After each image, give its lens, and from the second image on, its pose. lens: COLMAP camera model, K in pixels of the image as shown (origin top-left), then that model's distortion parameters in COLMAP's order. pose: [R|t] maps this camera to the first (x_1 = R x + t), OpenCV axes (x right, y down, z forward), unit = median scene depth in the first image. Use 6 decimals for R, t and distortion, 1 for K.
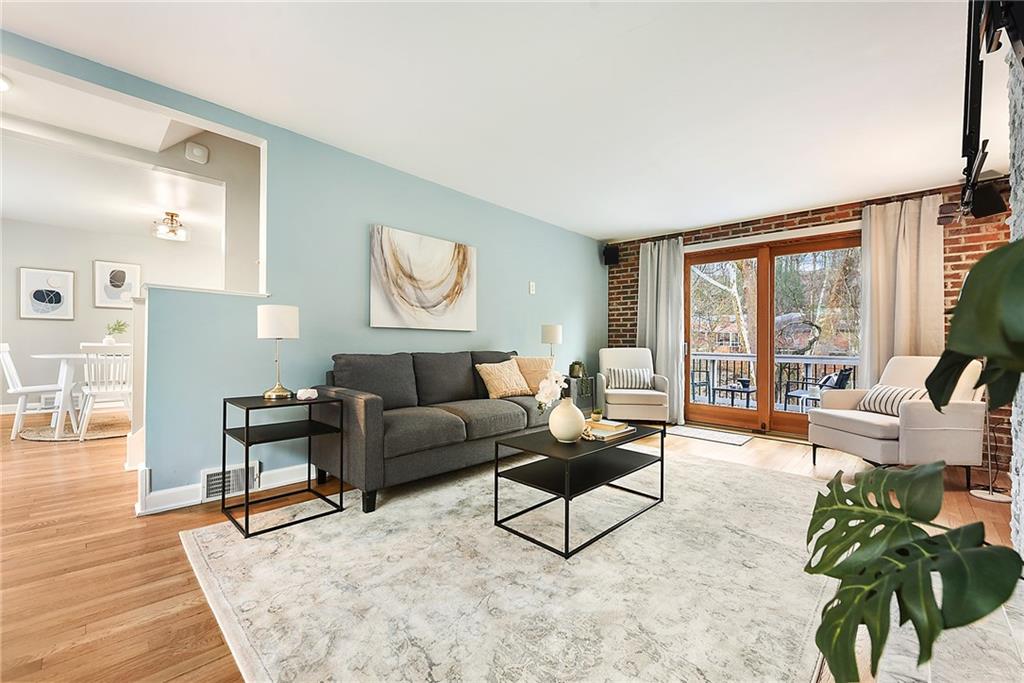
lens RADIAL K [[411.9, 0, 506.2], [0, 411.9, 346.6], [0, 0, 1]] dist [-0.001197, -0.000117]
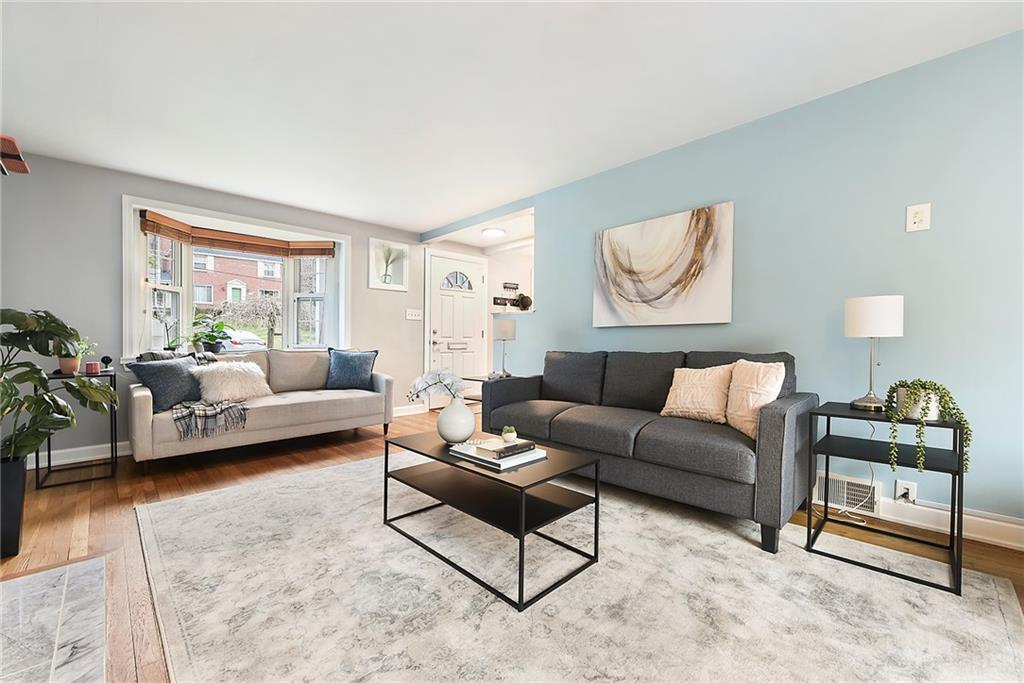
lens RADIAL K [[411.9, 0, 506.2], [0, 411.9, 346.6], [0, 0, 1]] dist [-0.001197, -0.000117]
pose [[-0.015487, -0.002927, -0.999876, 0.712145], [-0.000515, 0.999996, -0.002920, 0.005546], [0.999880, 0.000470, -0.015489, 0.730367]]
